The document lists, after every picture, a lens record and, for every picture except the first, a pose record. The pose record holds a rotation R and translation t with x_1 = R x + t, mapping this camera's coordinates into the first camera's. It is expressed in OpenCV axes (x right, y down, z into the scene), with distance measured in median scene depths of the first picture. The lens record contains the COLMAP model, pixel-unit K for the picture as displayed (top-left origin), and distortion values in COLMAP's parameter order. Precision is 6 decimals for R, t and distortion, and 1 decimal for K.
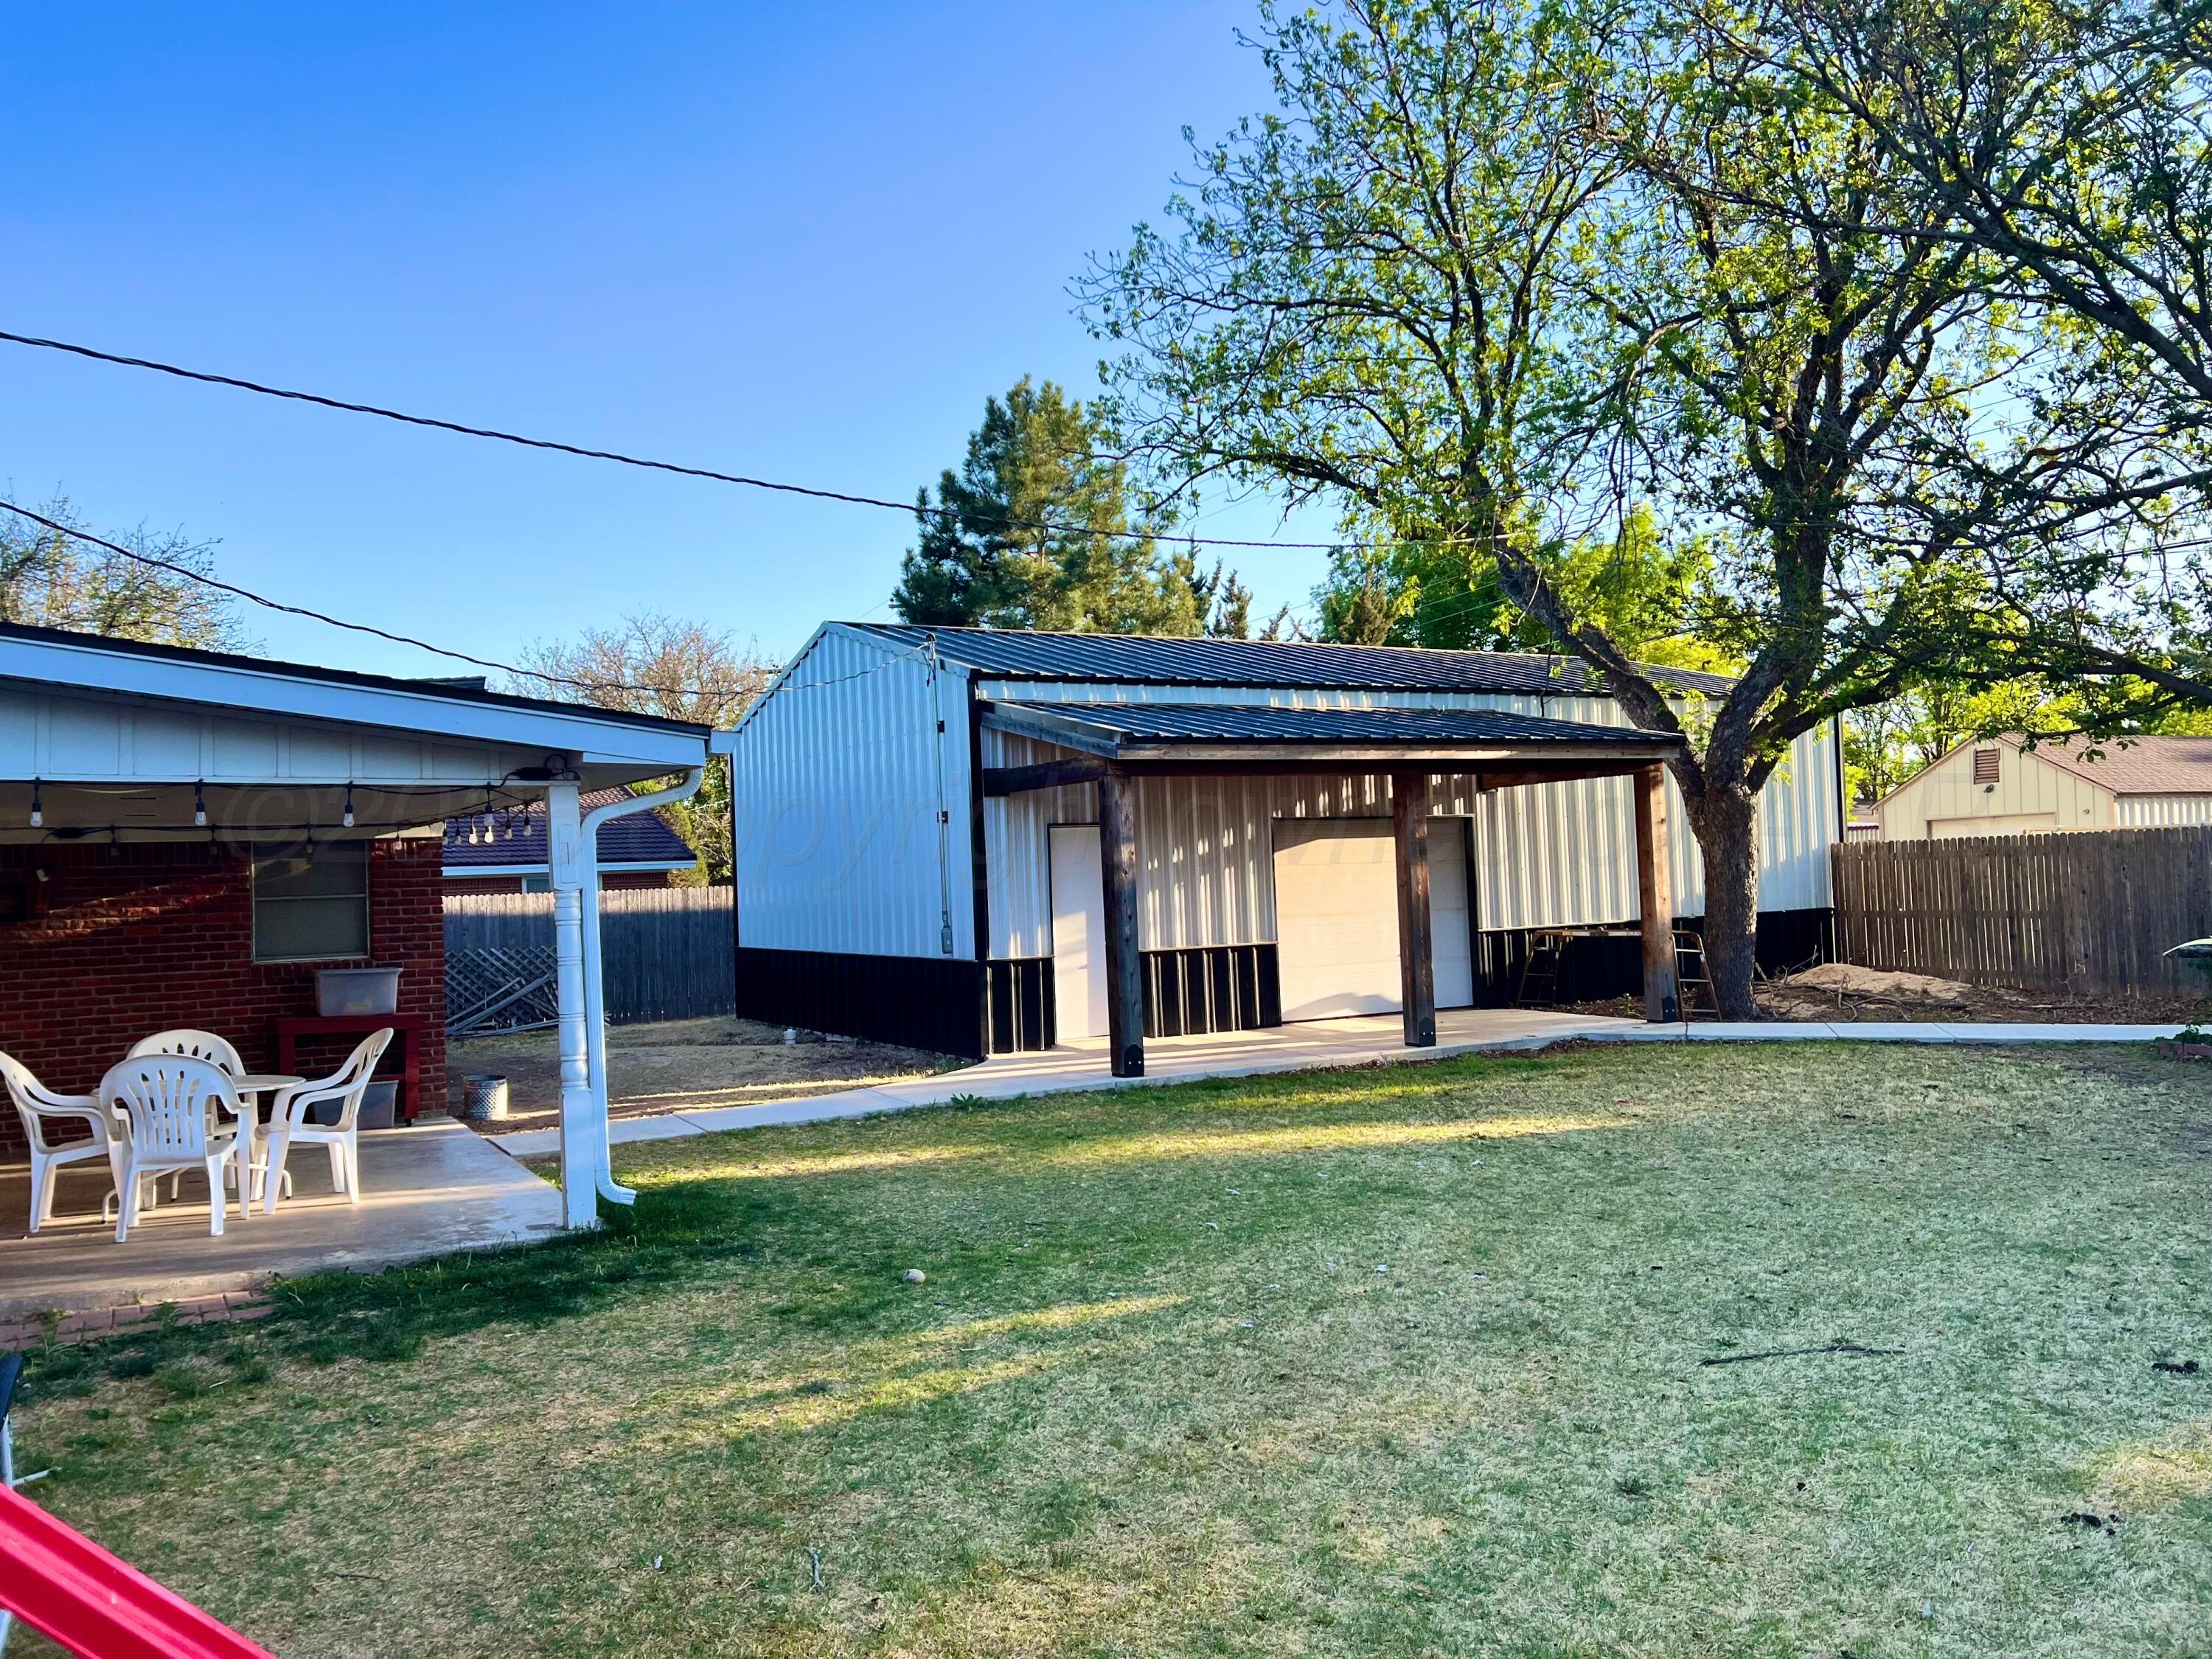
lens RADIAL K [[1645.3, 0, 1110.5], [0, 1645.3, 865.9], [0, 0, 1]] dist [0.029453, 0.001316]
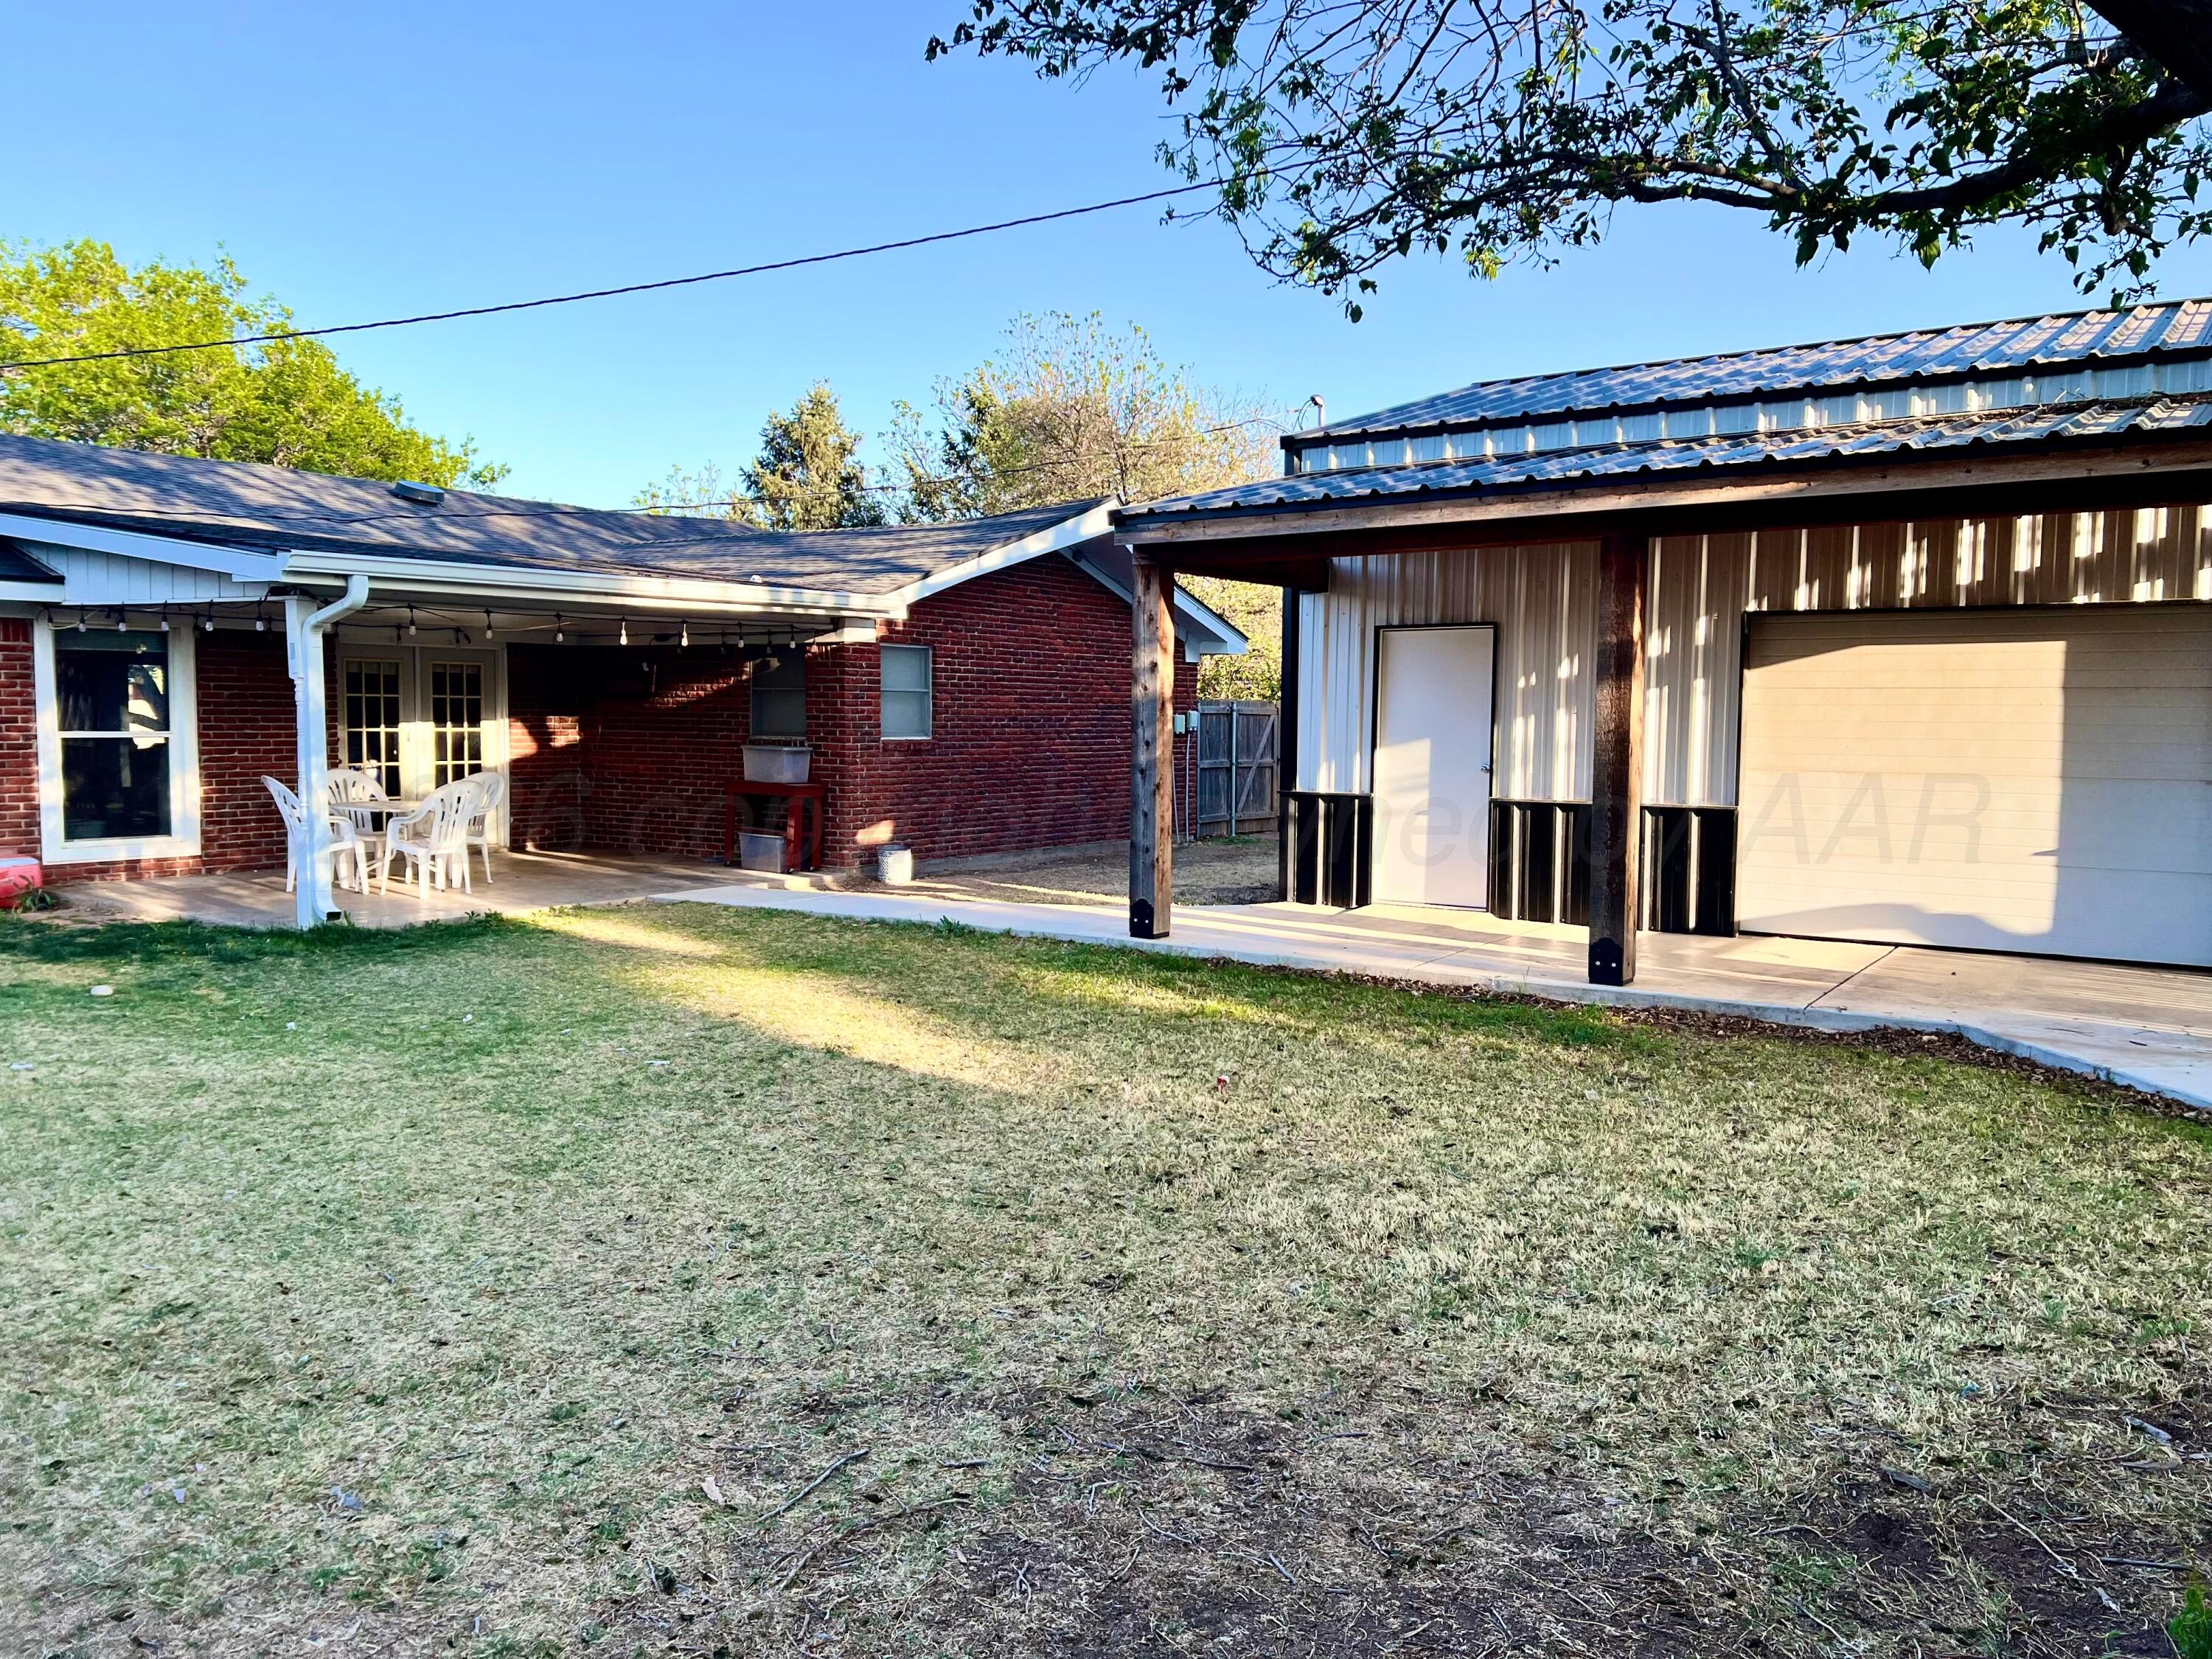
lens RADIAL K [[1645.3, 0, 1110.5], [0, 1645.3, 865.9], [0, 0, 1]] dist [0.029453, 0.001316]
pose [[0.432352, 0.122652, -0.893324, 0.625287], [-0.018503, 0.991704, 0.127205, -0.009480], [0.901515, -0.038468, 0.431035, 0.537756]]
